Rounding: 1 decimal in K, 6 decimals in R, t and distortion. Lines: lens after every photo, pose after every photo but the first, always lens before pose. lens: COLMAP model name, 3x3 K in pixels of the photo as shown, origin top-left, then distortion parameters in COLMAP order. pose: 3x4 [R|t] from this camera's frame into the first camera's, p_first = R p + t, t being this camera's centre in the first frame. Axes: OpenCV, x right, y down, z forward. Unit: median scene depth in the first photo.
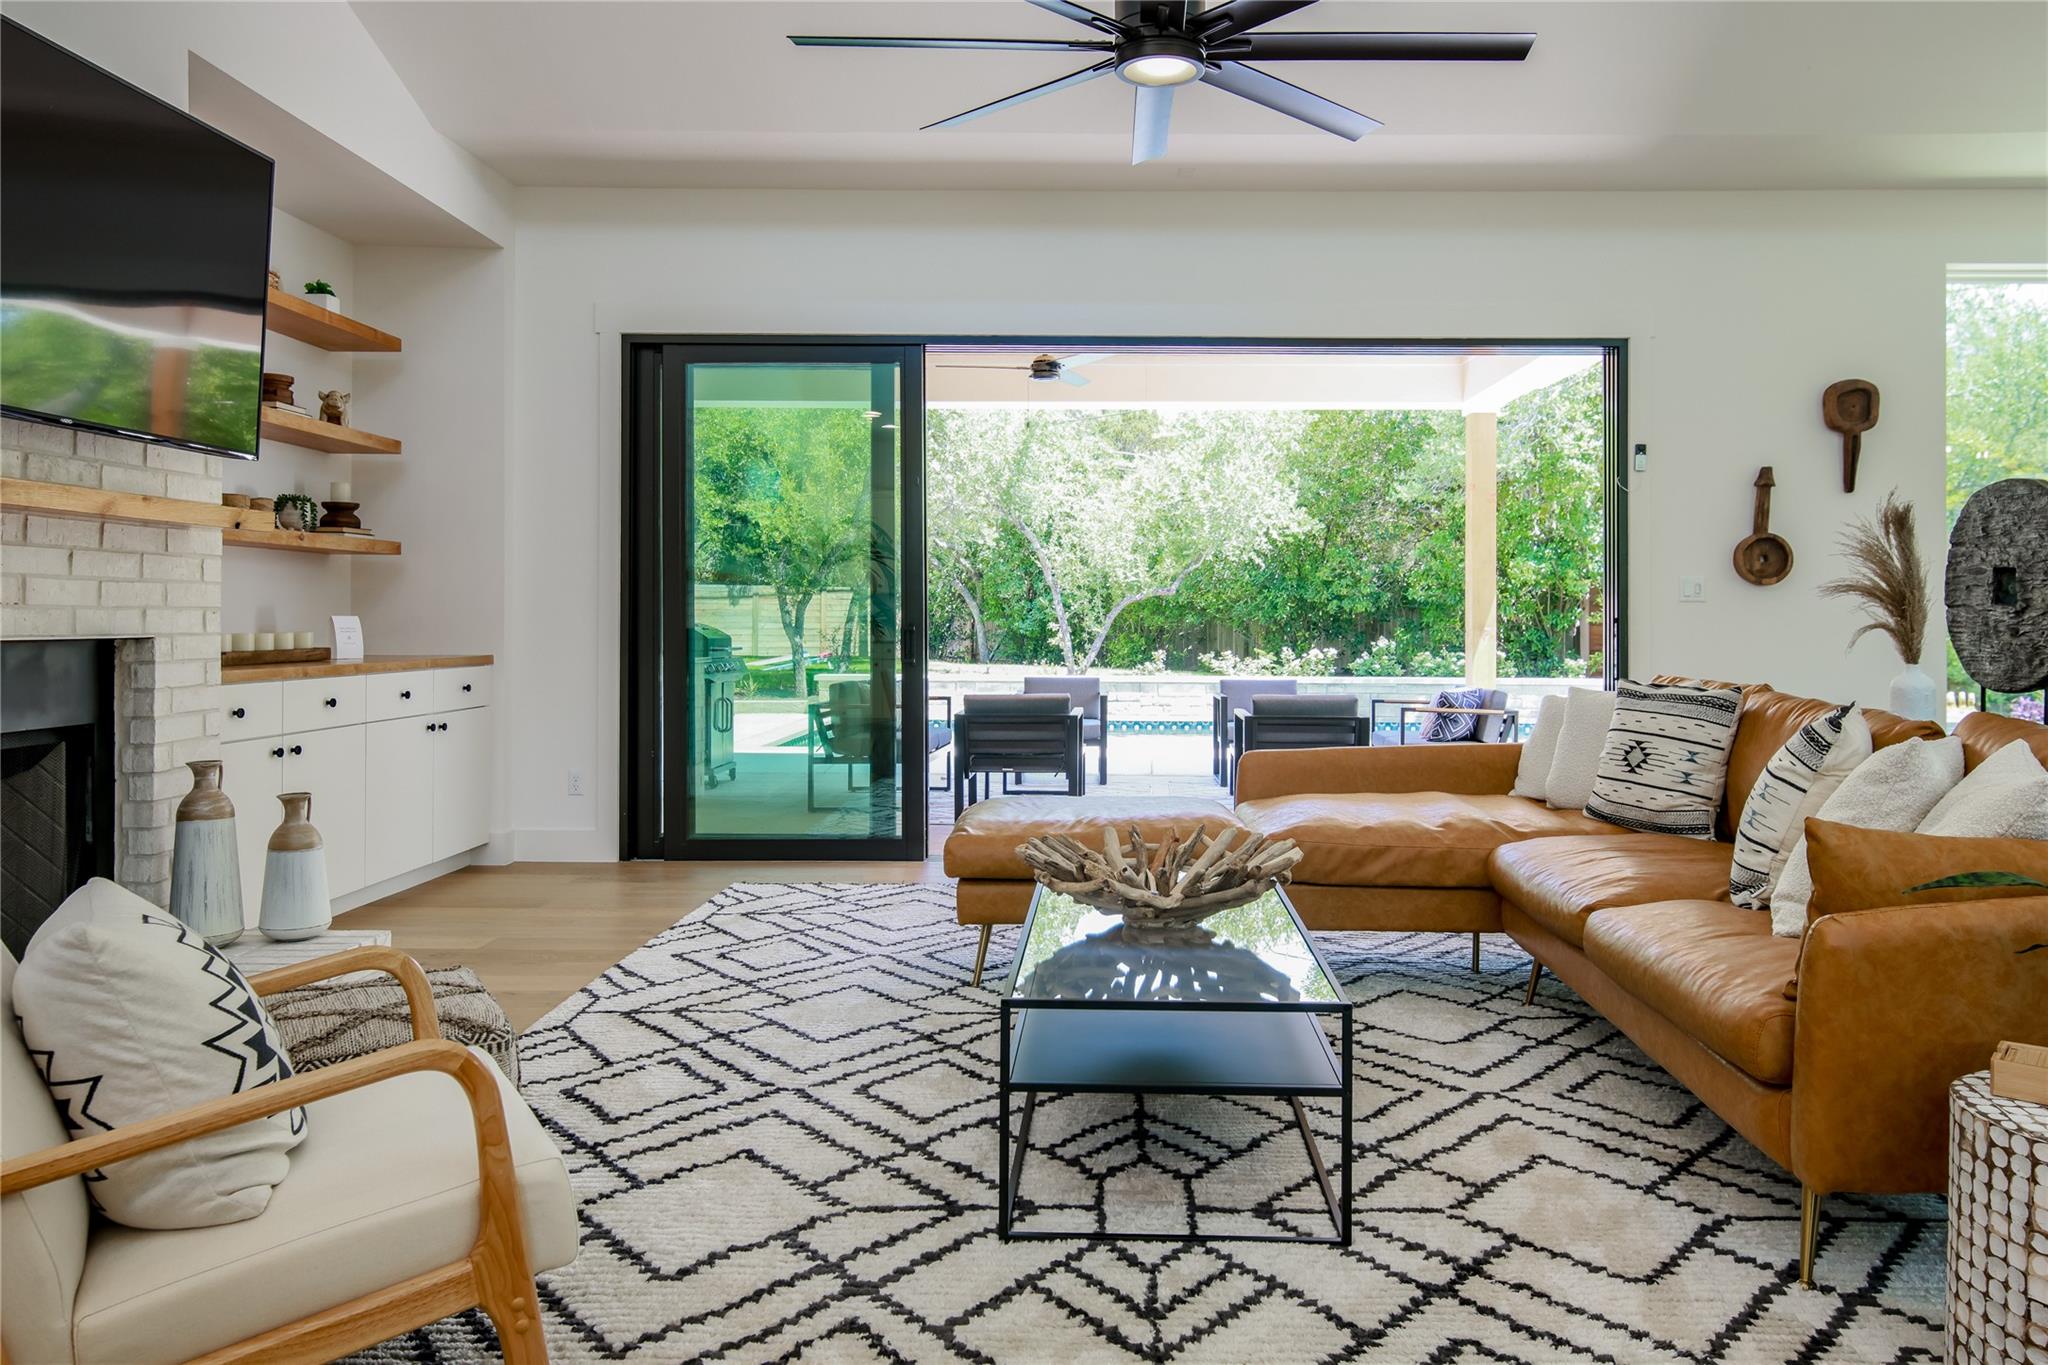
lens RADIAL K [[1465.0, 0, 1058.1], [0, 1465.0, 625.1], [0, 0, 1]] dist [-0.007356, -0.005683]
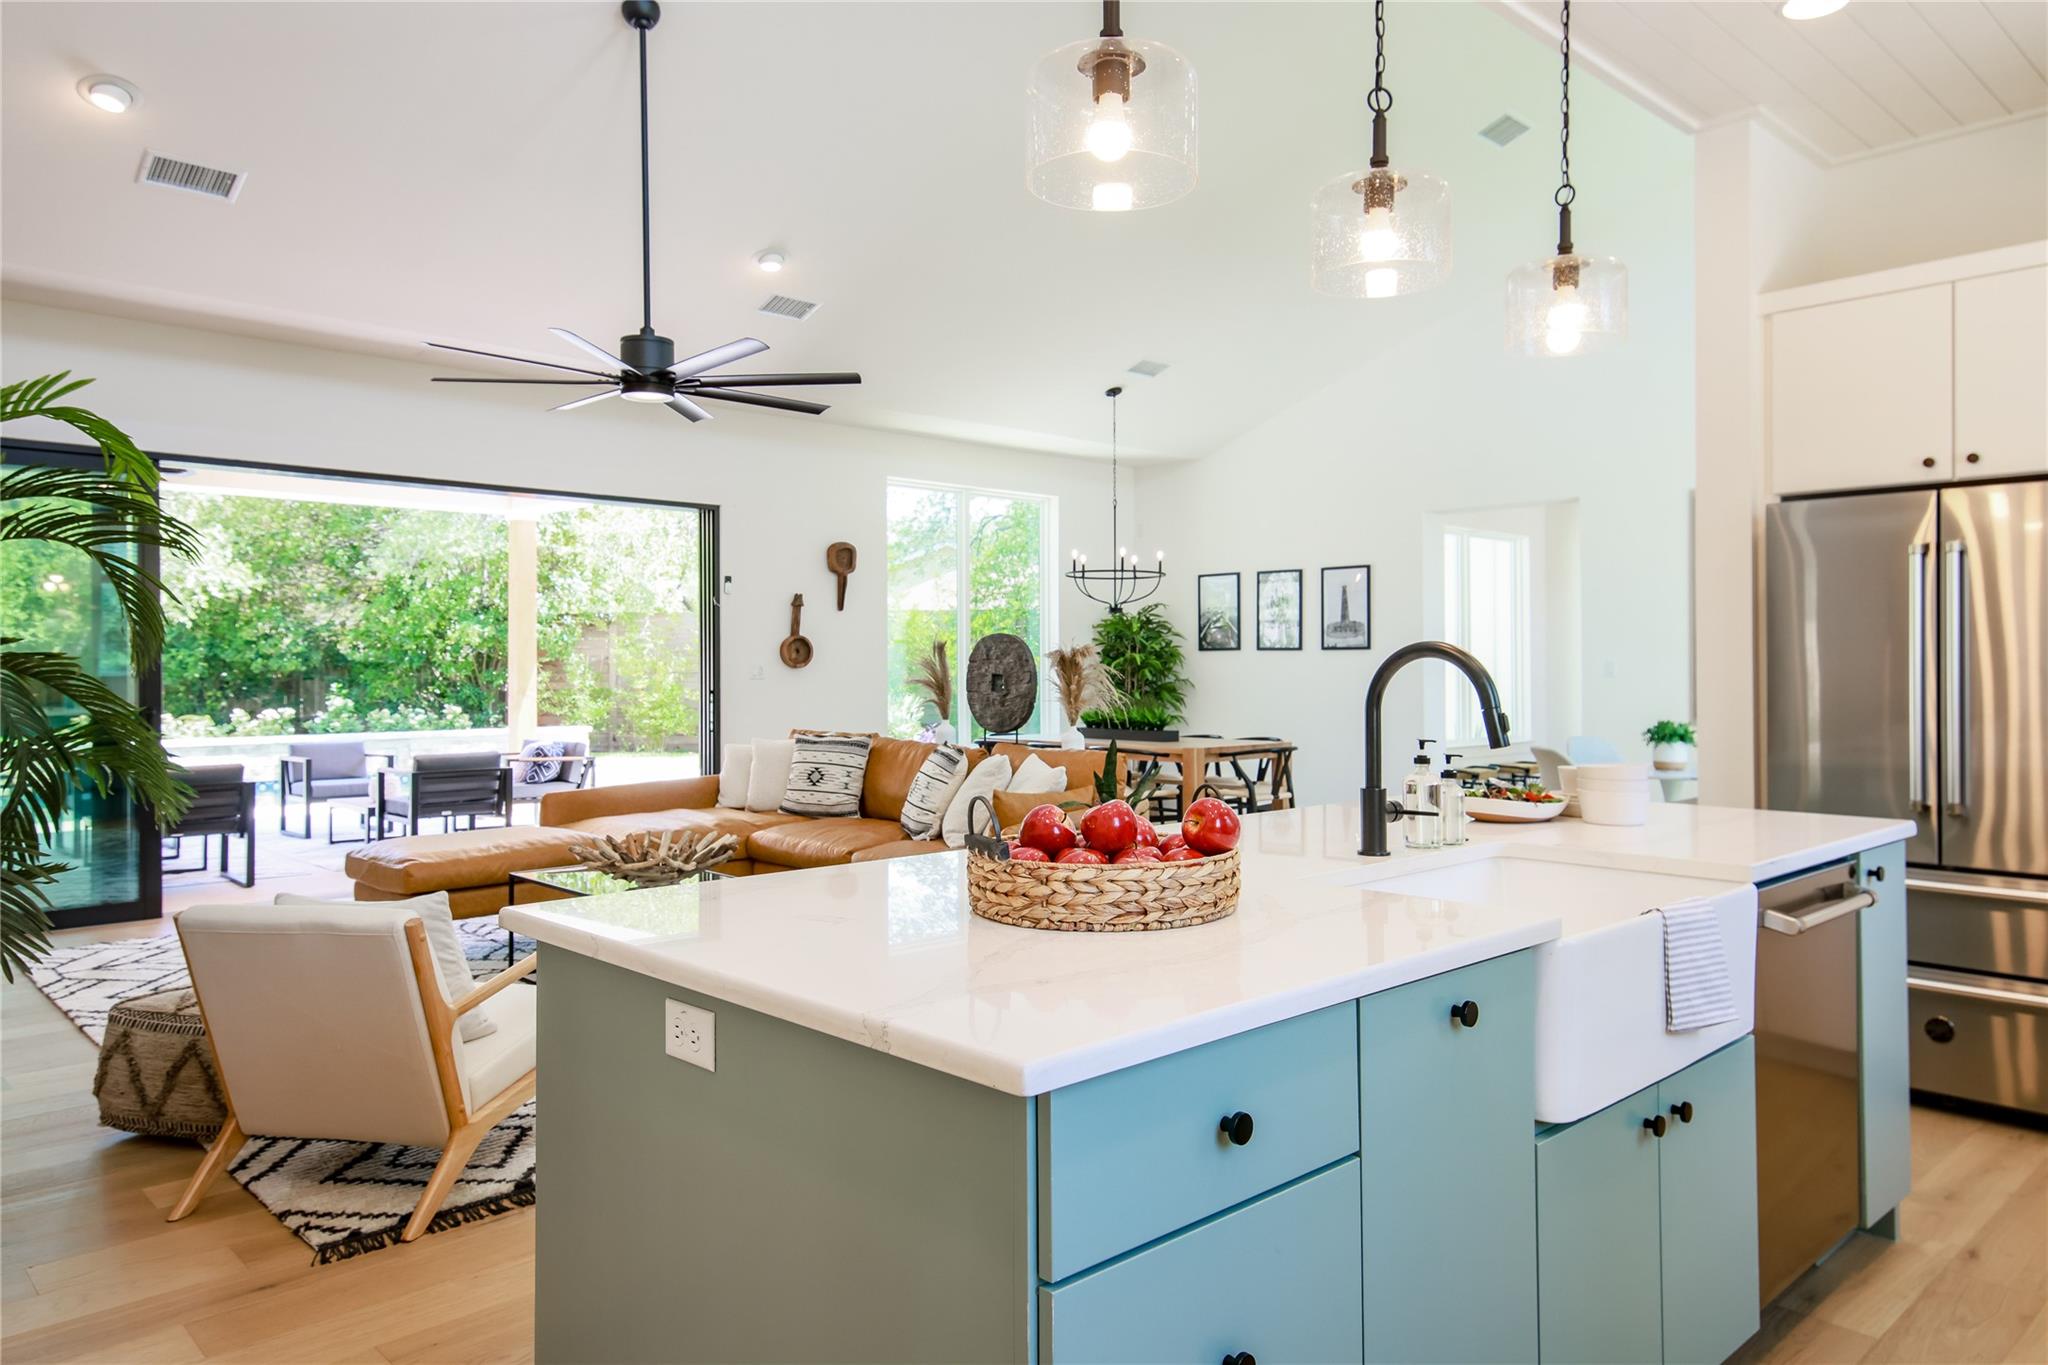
lens RADIAL K [[1357.3, 0, 1069.6], [0, 1357.3, 660.8], [0, 0, 1]] dist [0.027262, -0.001117]
pose [[0.699787, -0.006402, 0.714323, -0.368378], [0.011554, 0.999930, -0.002357, -0.028207], [-0.714258, 0.009903, 0.699813, -0.247399]]
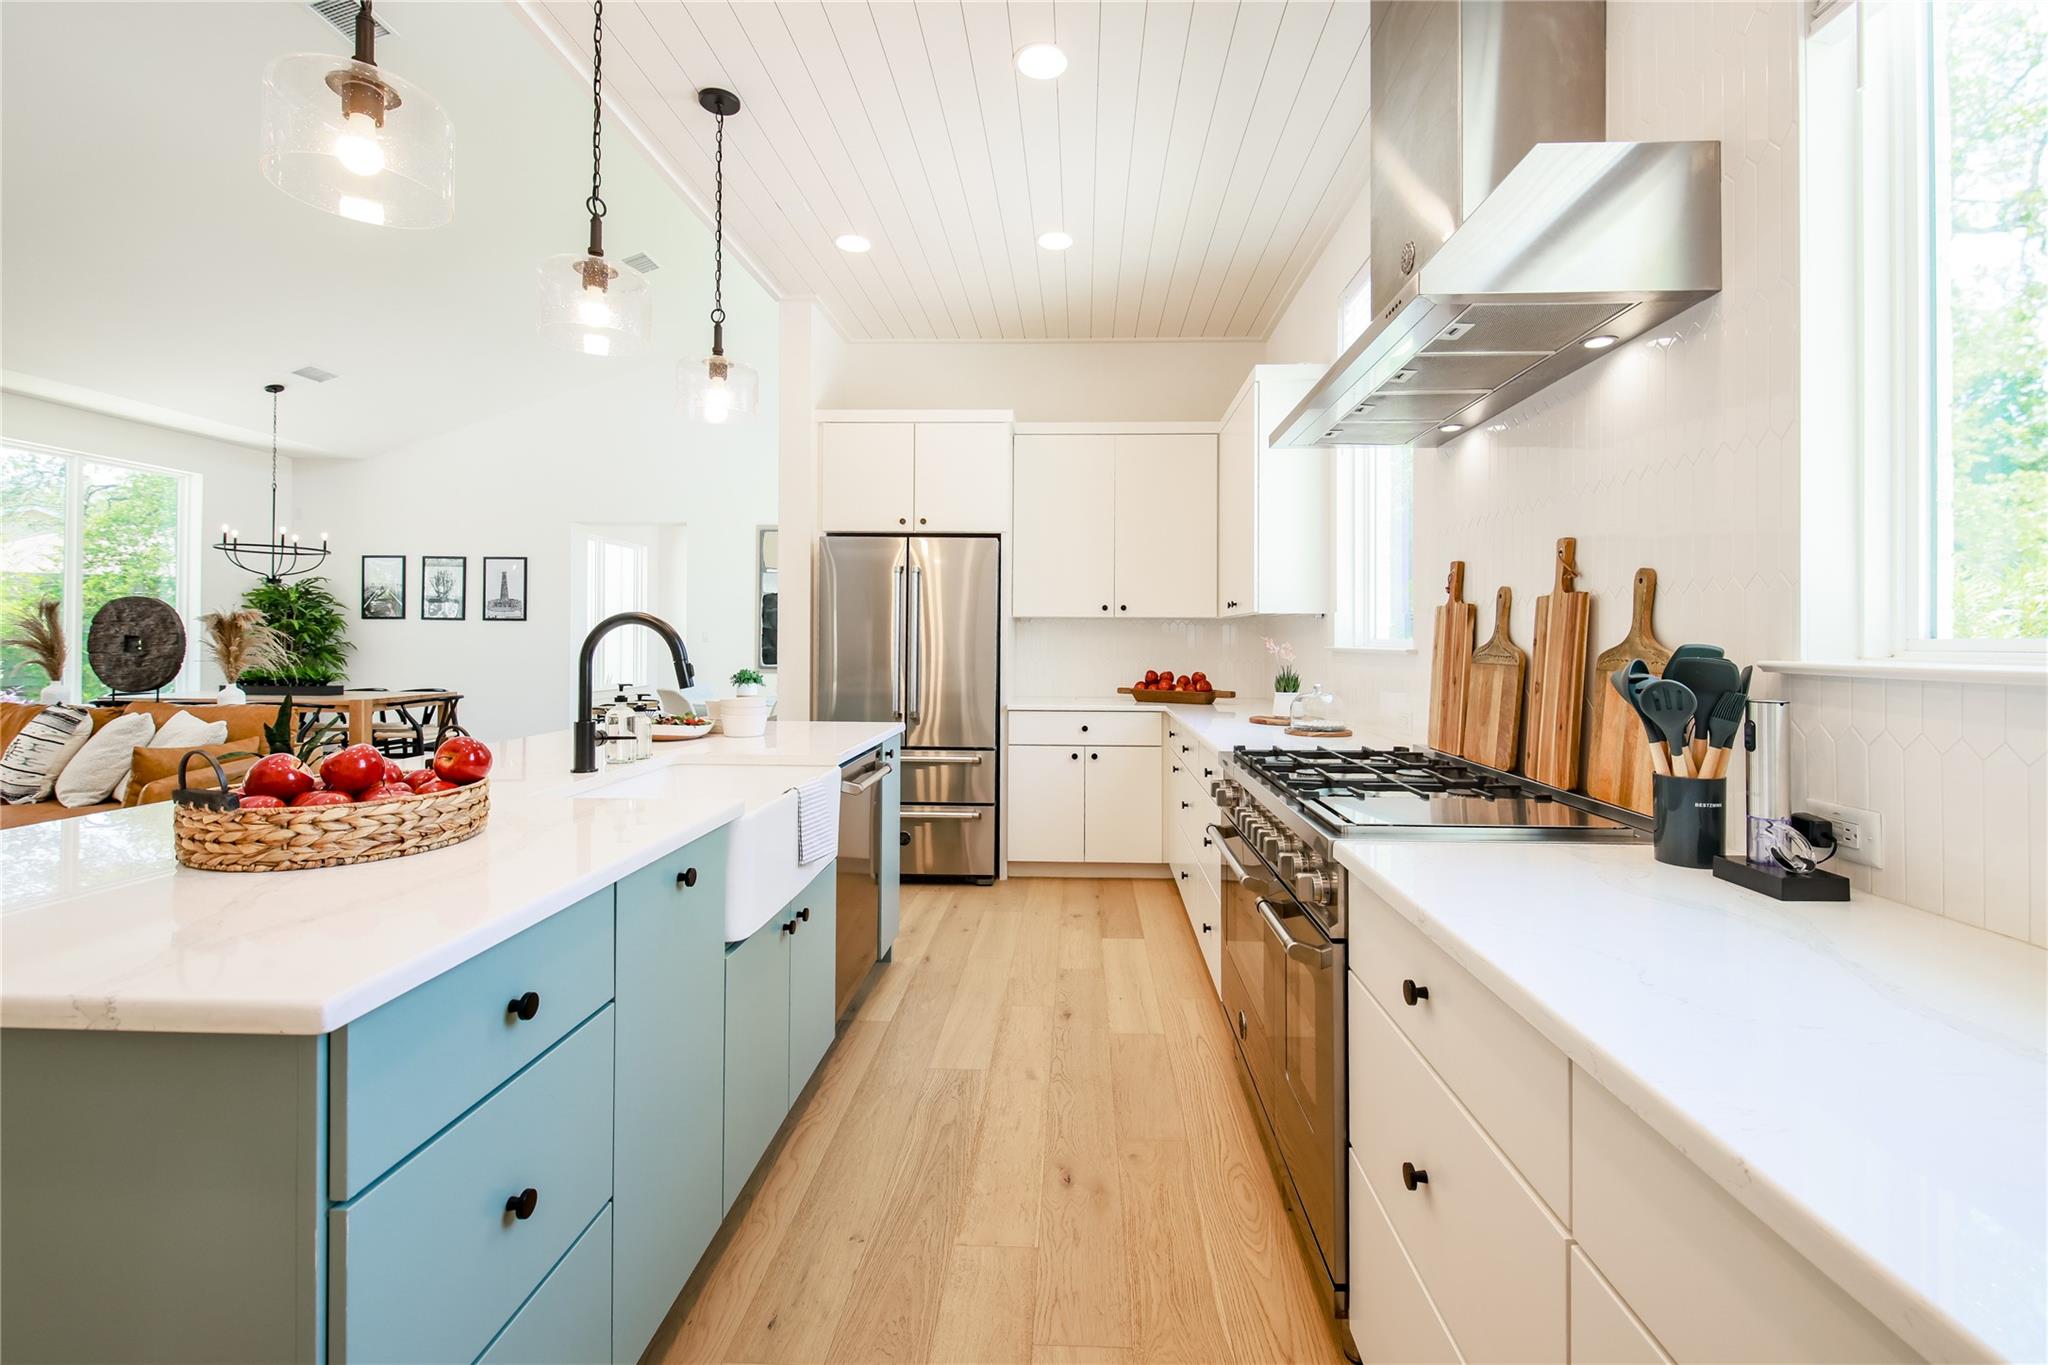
lens RADIAL K [[884.1, 0, 1046.9], [0, 884.1, 633.7], [0, 0, 1]] dist [0.009567, -0.005033]
pose [[0.010424, -0.002346, 0.999943, -0.364763], [-0.002964, 0.999993, 0.002377, -0.026426], [-0.999941, -0.002988, 0.010417, -0.216407]]
